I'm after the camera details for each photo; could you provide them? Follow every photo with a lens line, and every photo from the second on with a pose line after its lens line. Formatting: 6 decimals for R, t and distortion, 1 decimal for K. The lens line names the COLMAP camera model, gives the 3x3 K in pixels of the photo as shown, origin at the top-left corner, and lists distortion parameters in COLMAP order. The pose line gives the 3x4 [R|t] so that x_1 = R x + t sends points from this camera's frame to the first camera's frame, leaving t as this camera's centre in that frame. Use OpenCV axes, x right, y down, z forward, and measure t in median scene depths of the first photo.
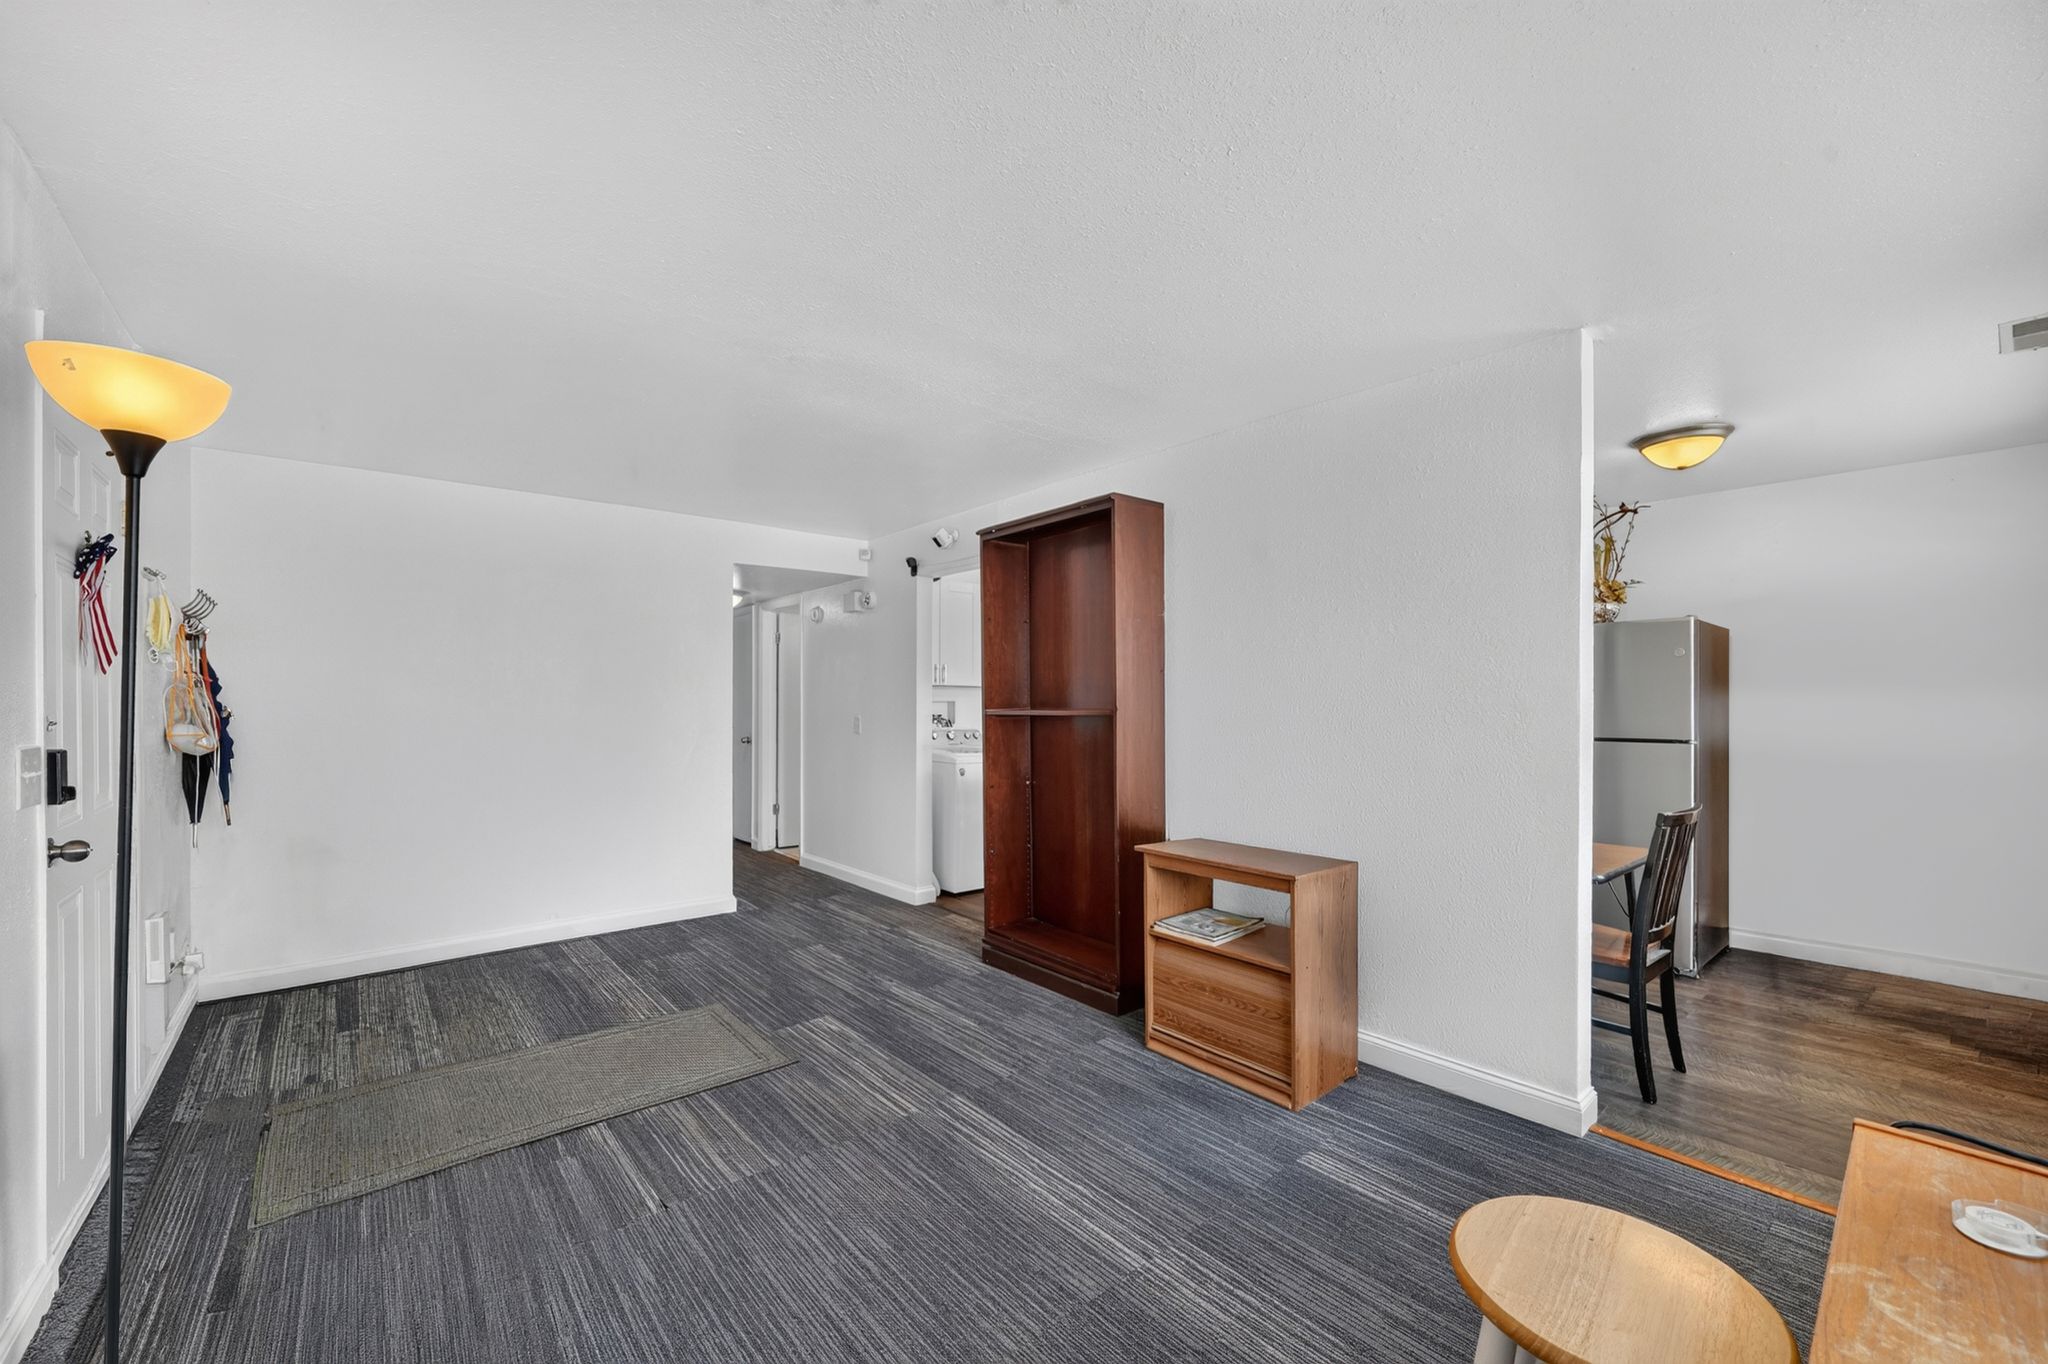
lens RADIAL K [[803.1, 0, 1021.8], [0, 803.1, 699.3], [0, 0, 1]] dist [-0.002159, 0.000131]
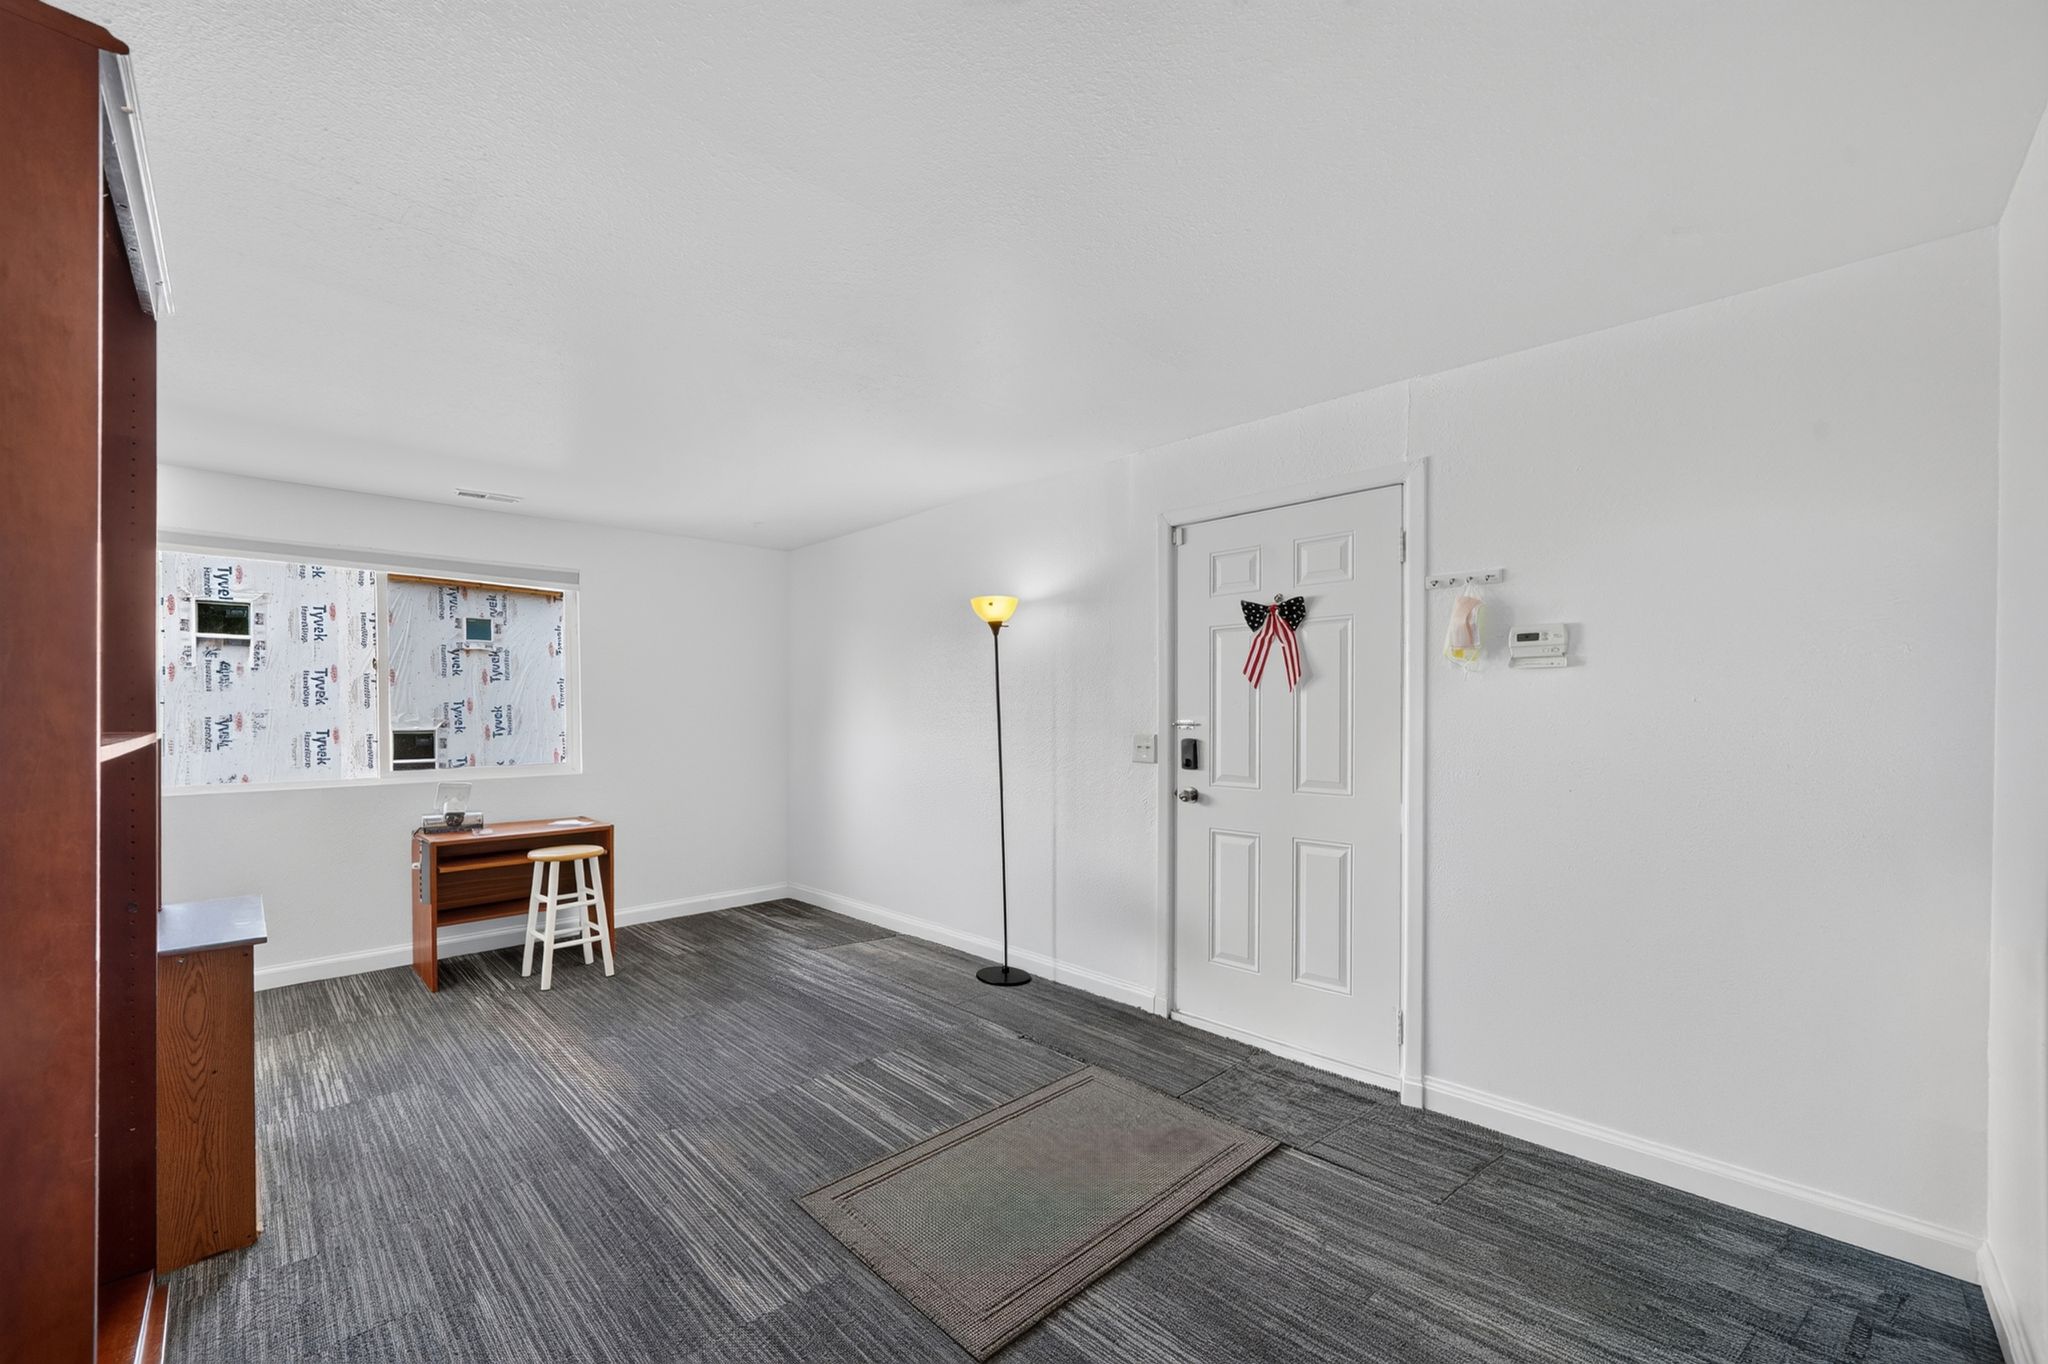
lens RADIAL K [[816.8, 0, 1020.0], [0, 816.8, 719.6], [0, 0, 1]] dist [-0.013839, -0.000128]
pose [[-0.997692, 0.000897, -0.067893, -0.522722], [0.000472, 0.999980, 0.006269, 0.006020], [0.067897, 0.006223, -0.997673, 2.101367]]
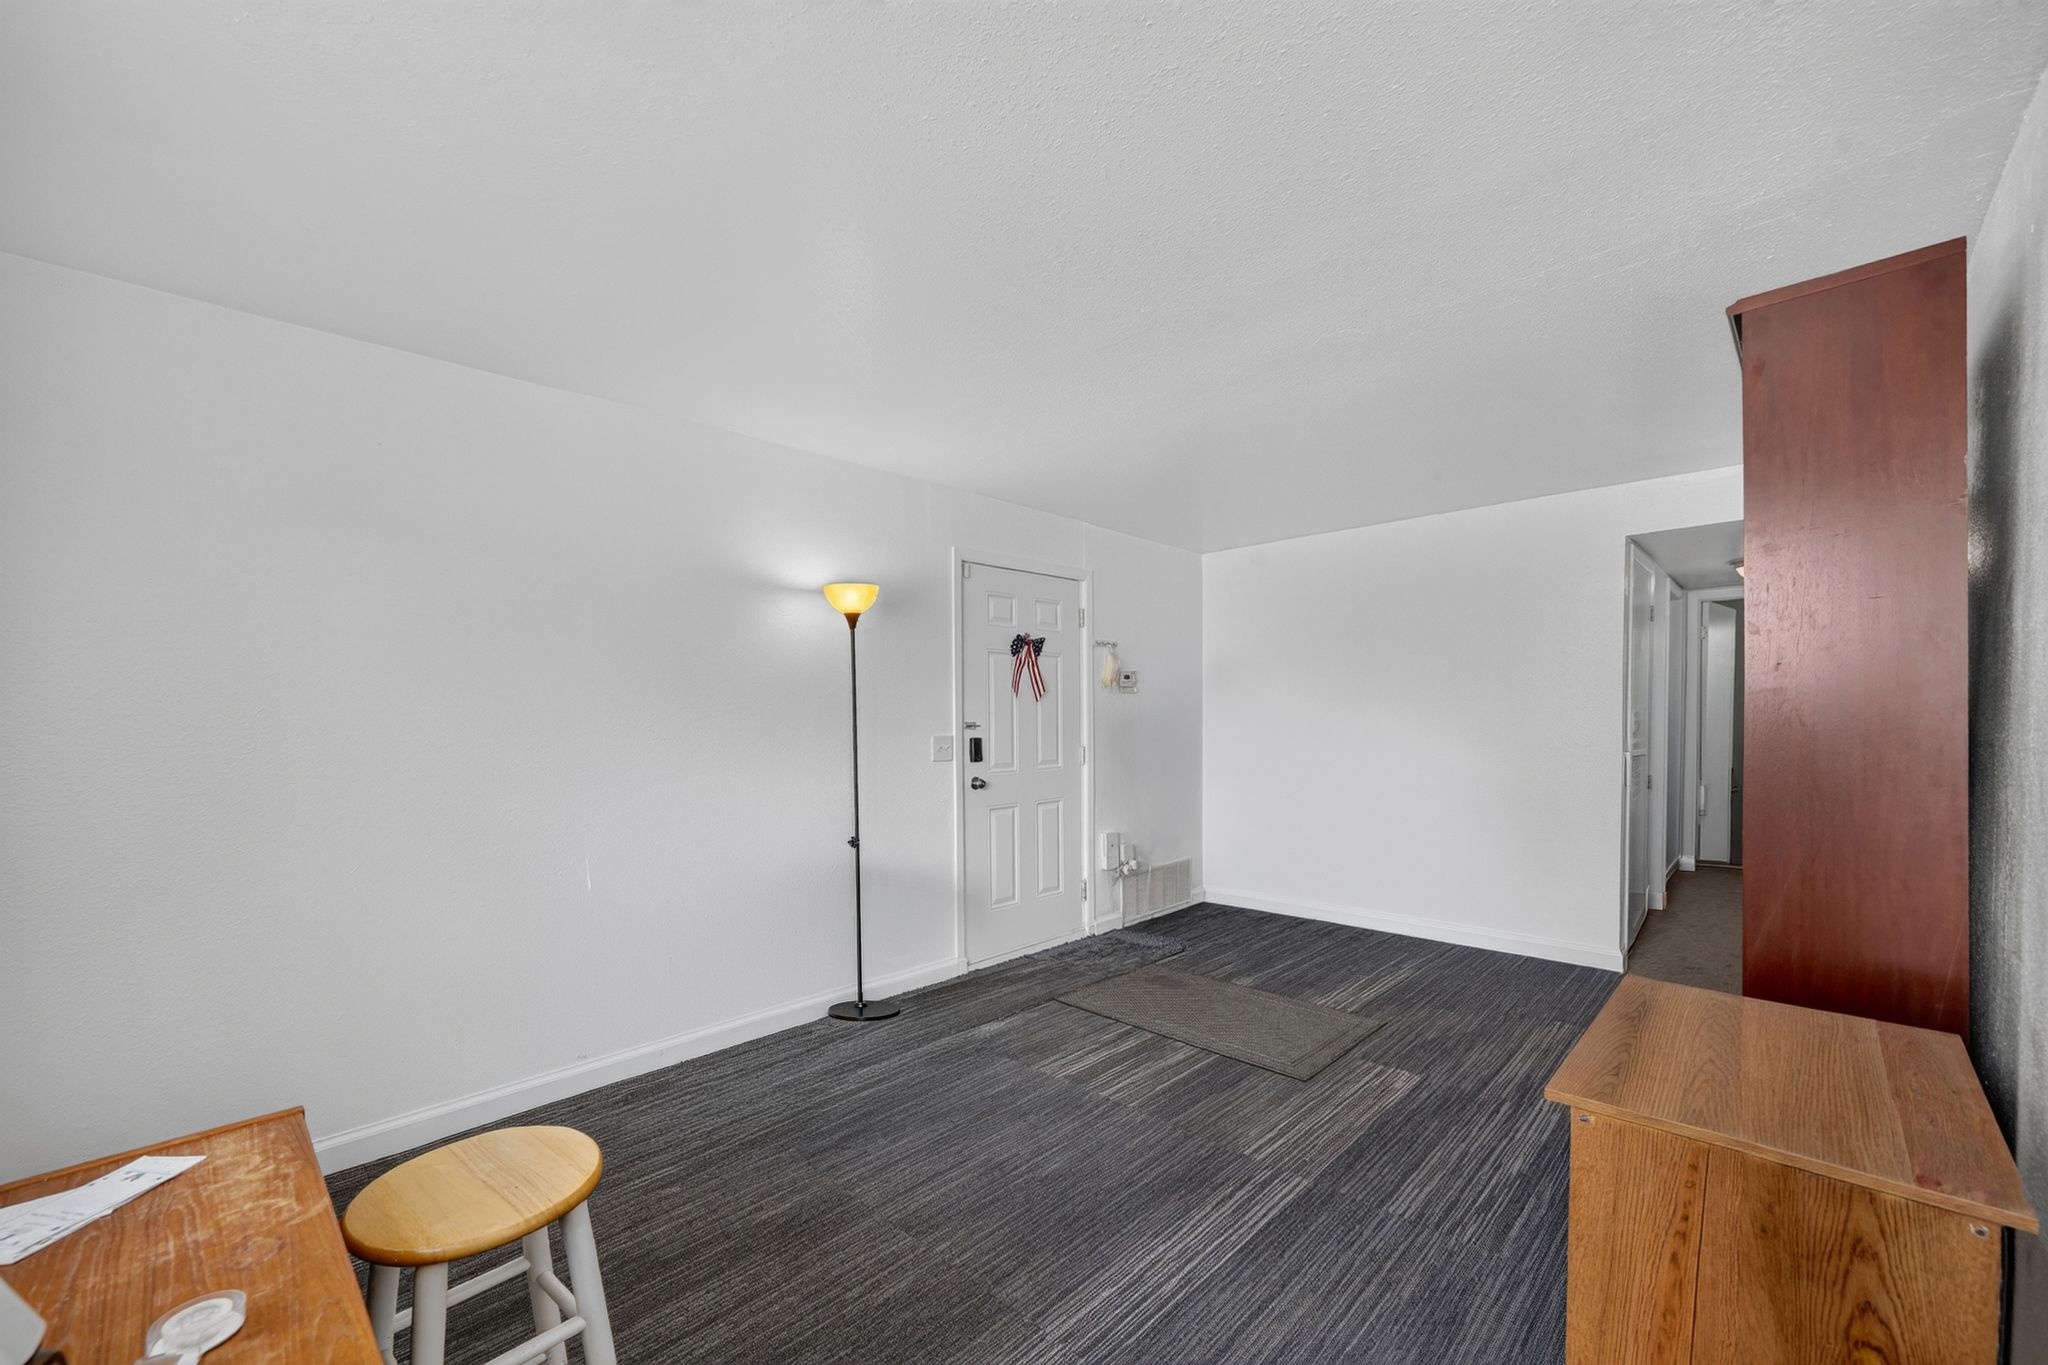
lens RADIAL K [[821.3, 0, 1019.0], [0, 821.3, 732.3], [0, 0, 1]] dist [-0.002013, -0.000165]
pose [[0.091026, 0.022734, -0.995589, 0.812409], [0.009846, 0.999670, 0.023728, -0.003723], [0.995800, -0.011962, 0.090772, 0.677067]]
